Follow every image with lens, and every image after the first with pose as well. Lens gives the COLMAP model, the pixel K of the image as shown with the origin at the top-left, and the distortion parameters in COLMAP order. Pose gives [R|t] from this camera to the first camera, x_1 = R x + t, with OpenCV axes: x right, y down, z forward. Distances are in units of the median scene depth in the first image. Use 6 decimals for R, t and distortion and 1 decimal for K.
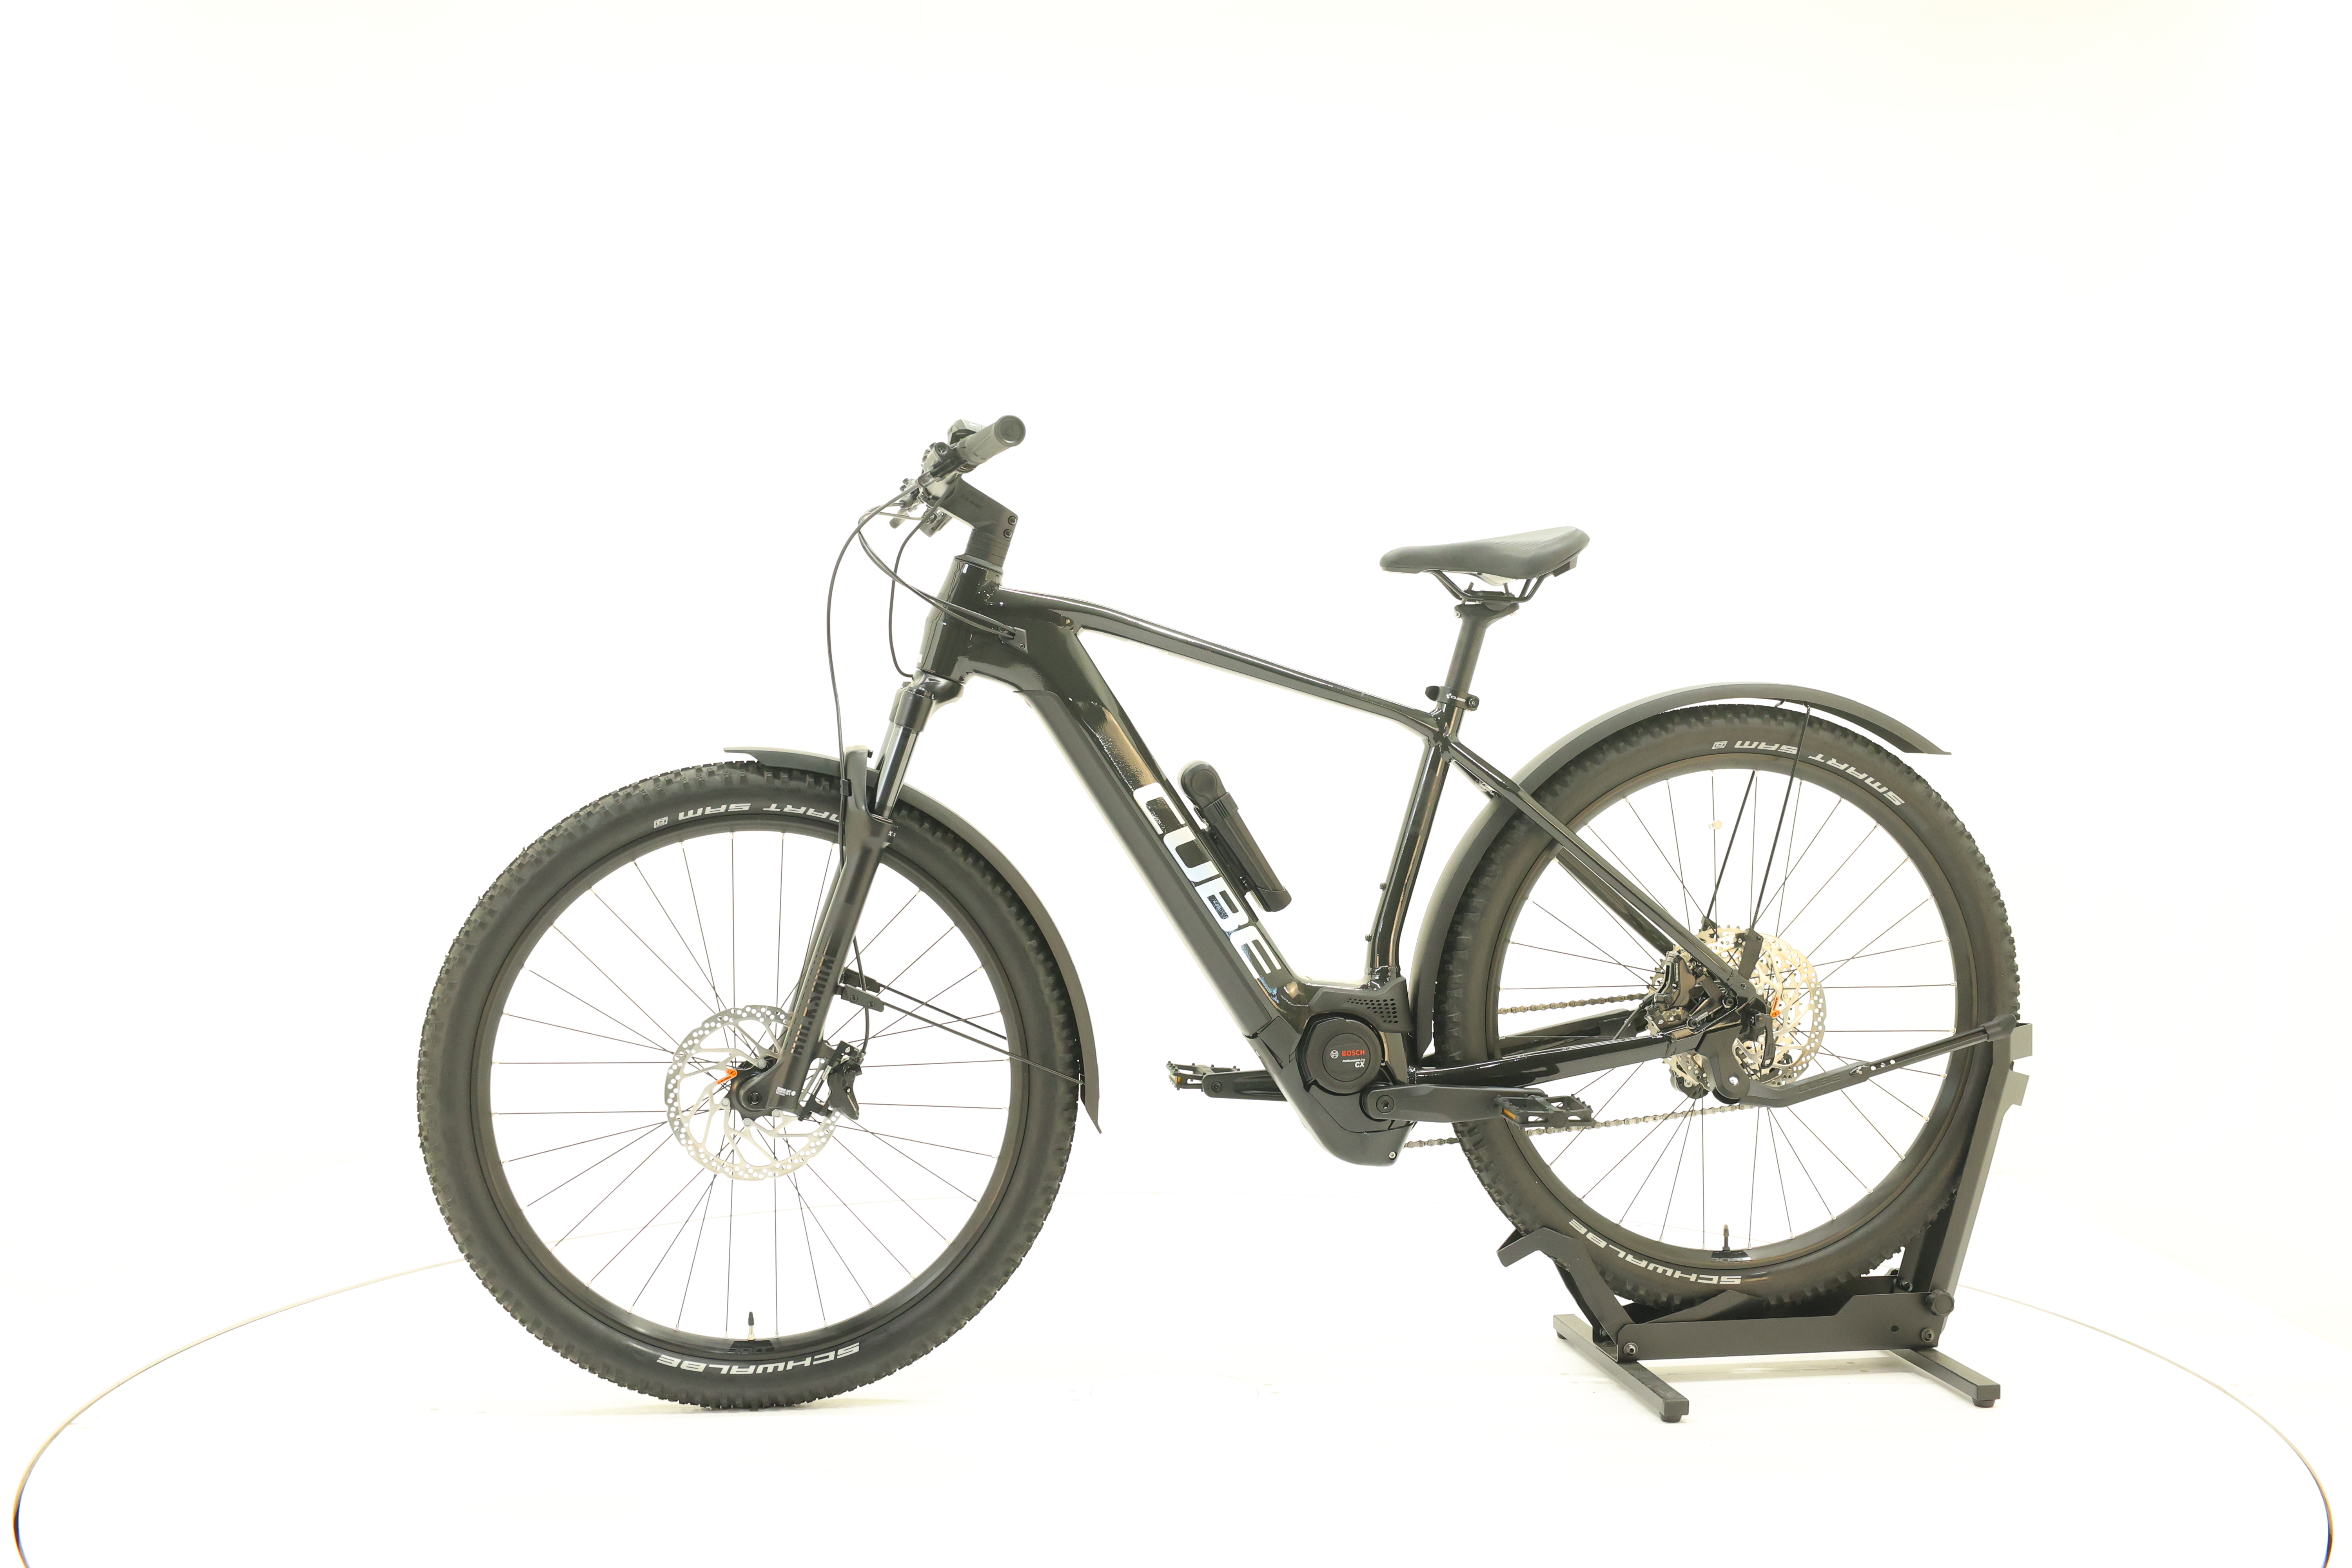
lens RADIAL K [[2500.9, 0, 1173.9], [0, 2500.9, 785.1], [0, 0, 1]] dist [0.000015, 0.000000]
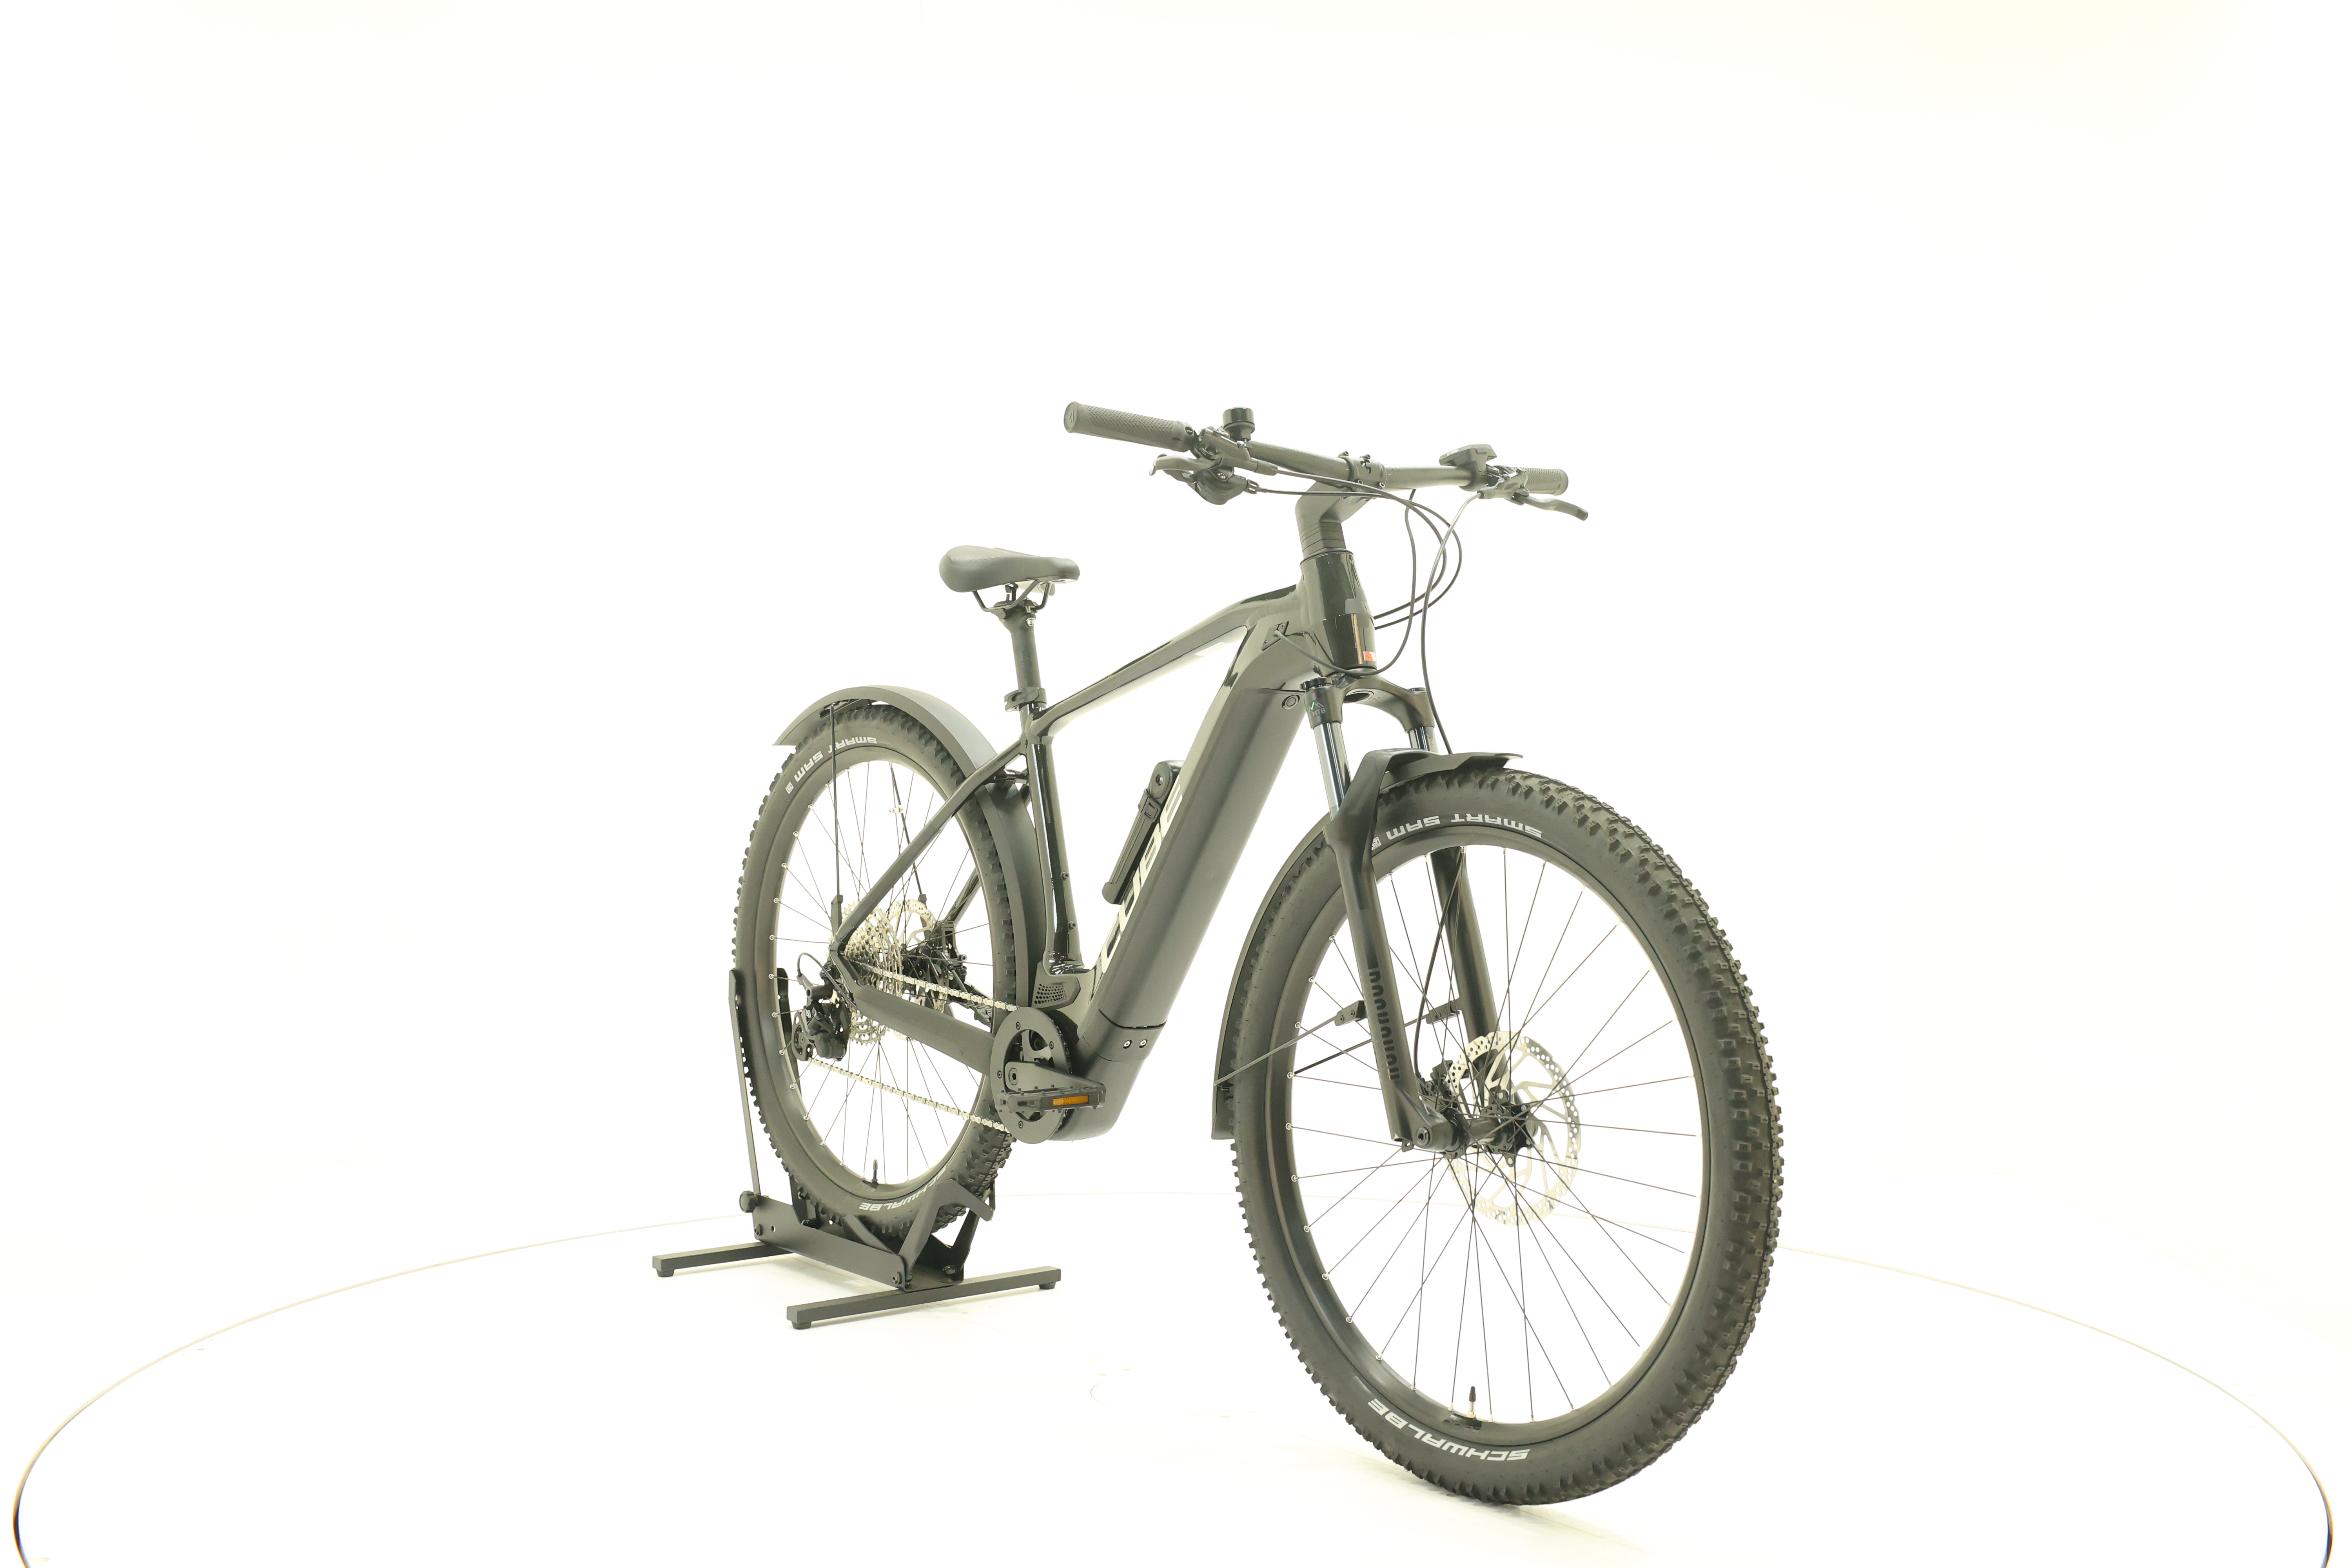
lens RADIAL K [[2500.9, 0, 1166.6], [0, 2500.9, 778.4], [0, 0, 1]] dist [0.000015, 0.000000]
pose [[-0.491623, -0.022569, 0.870516, -0.866821], [0.011362, 0.999413, 0.032328, -0.035023], [-0.870734, 0.025784, -0.491078, 1.495074]]
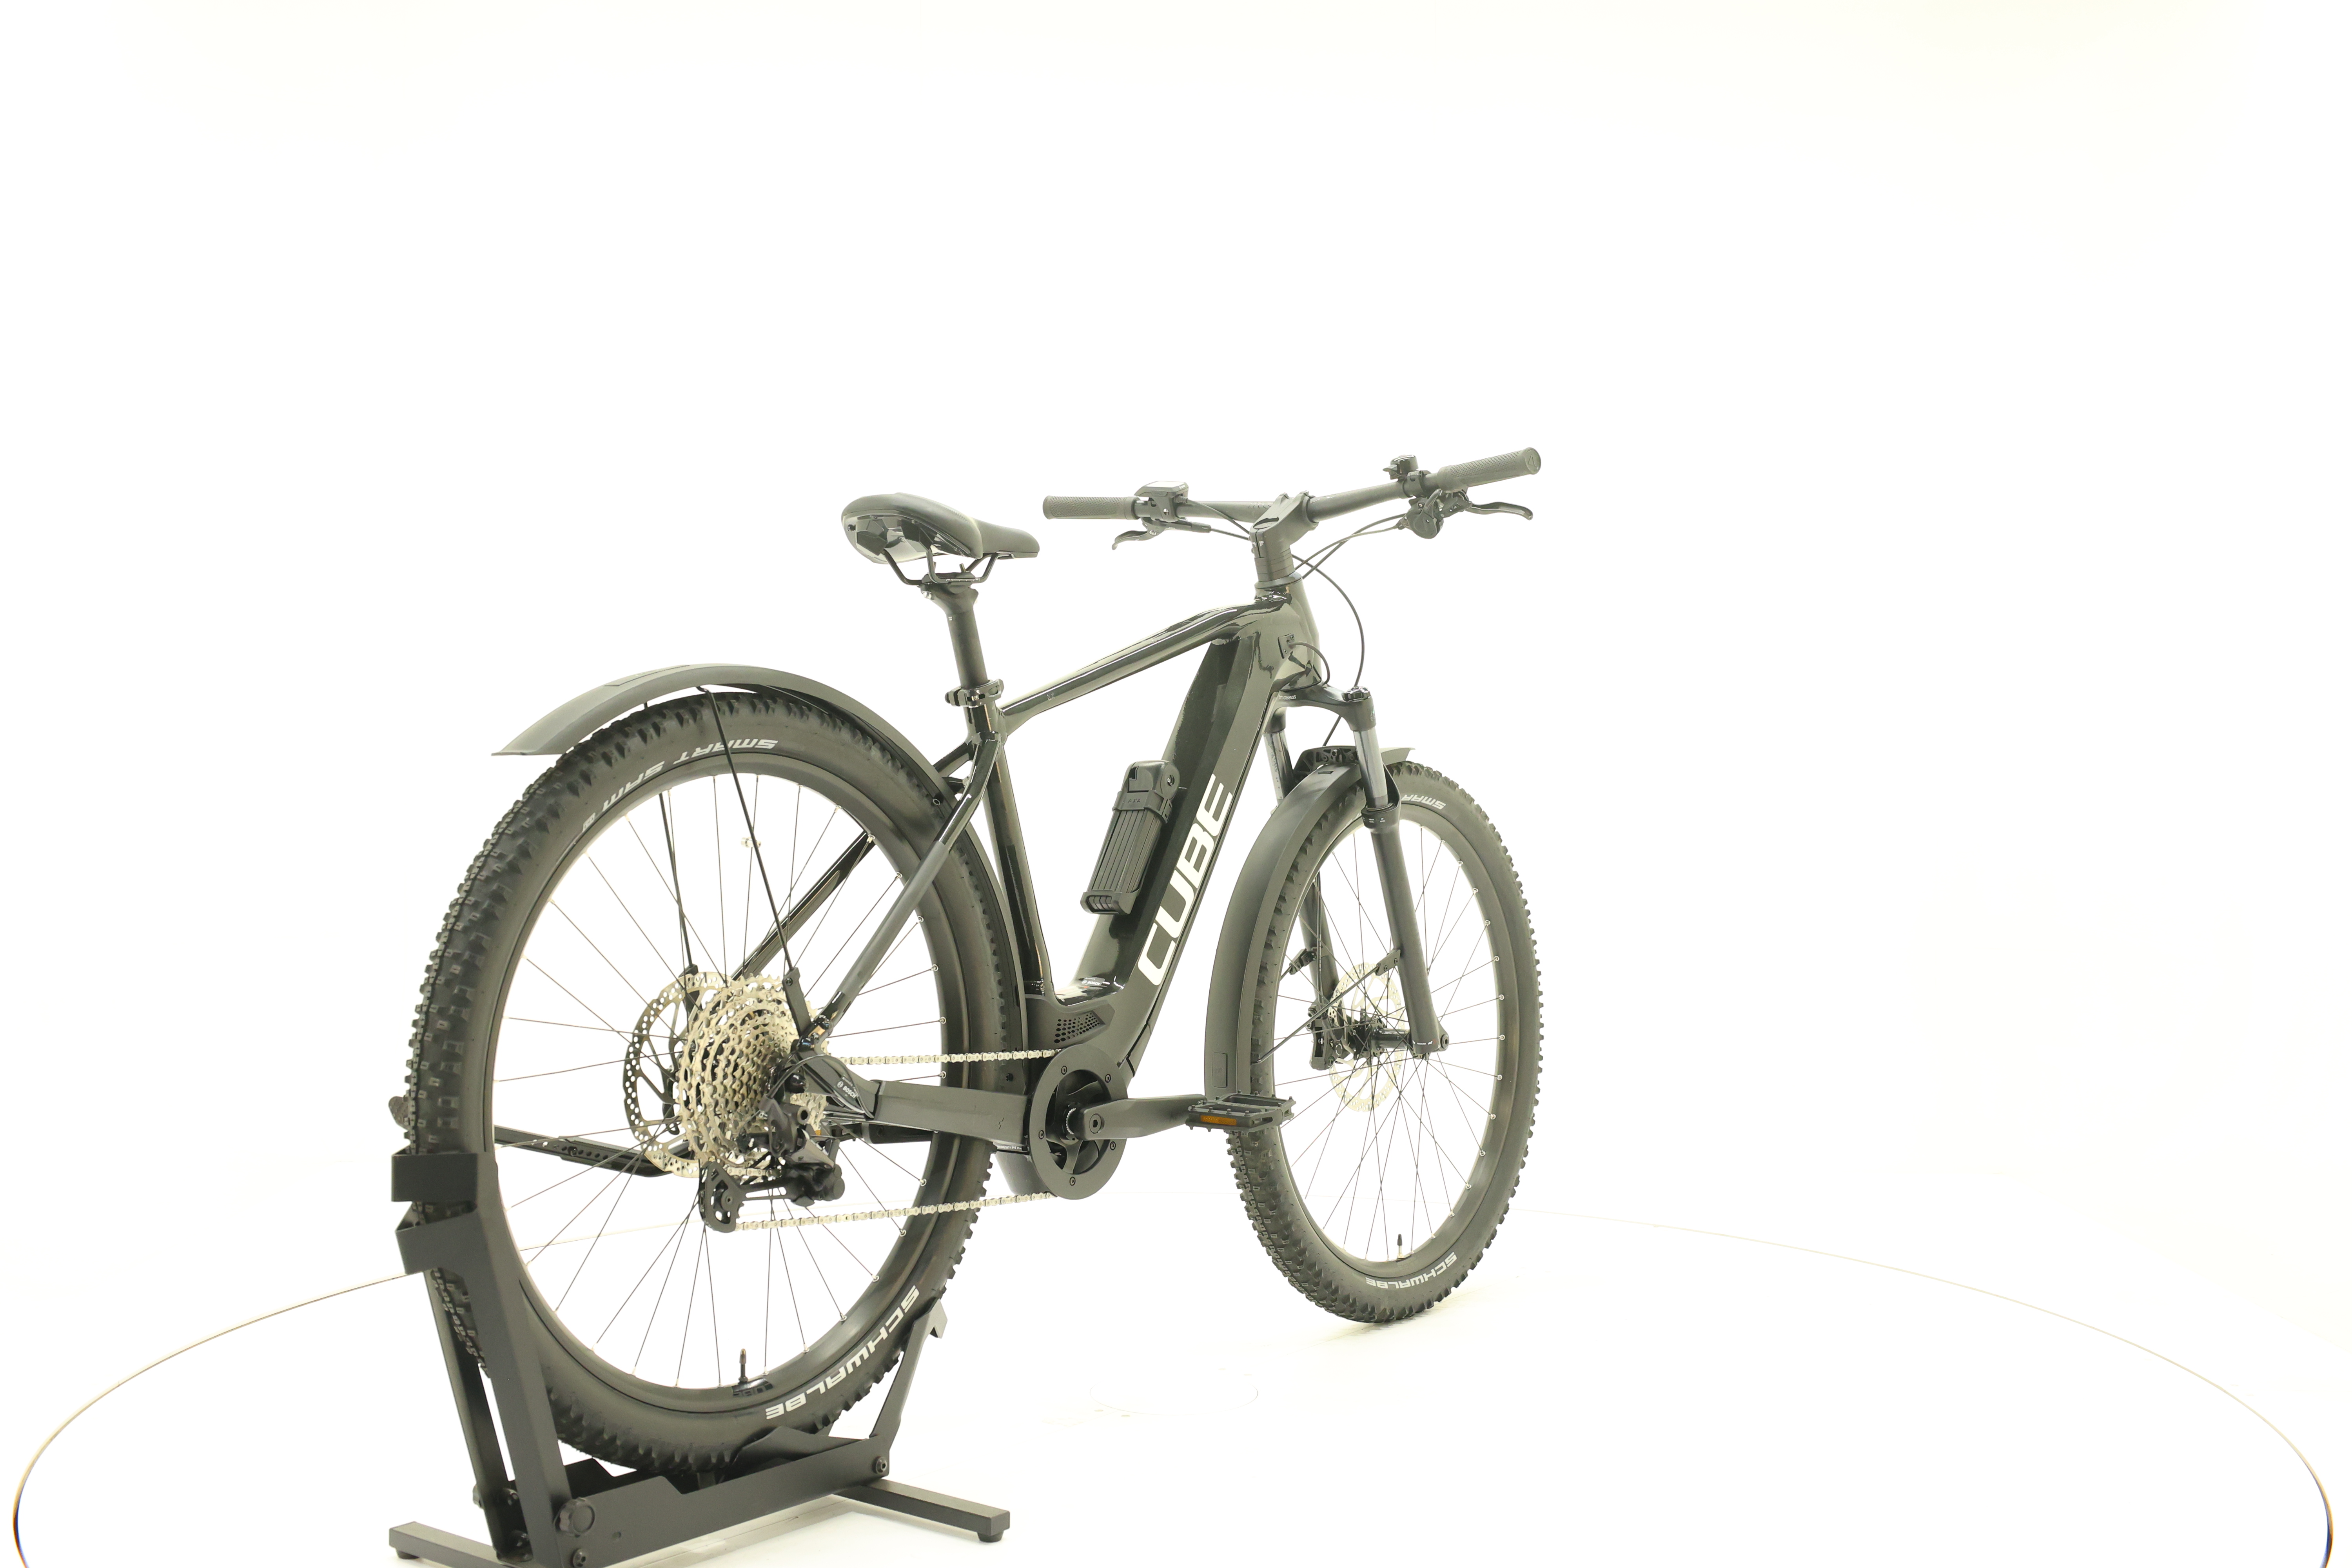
lens RADIAL K [[2500.9, 0, 1162.8], [0, 2500.9, 782.2], [0, 0, 1]] dist [0.000015, 0.000000]
pose [[-0.725204, 0.006047, -0.688508, 0.693849], [-0.021249, 0.999289, 0.031158, -0.032157], [0.688207, 0.037226, -0.724559, 1.720876]]
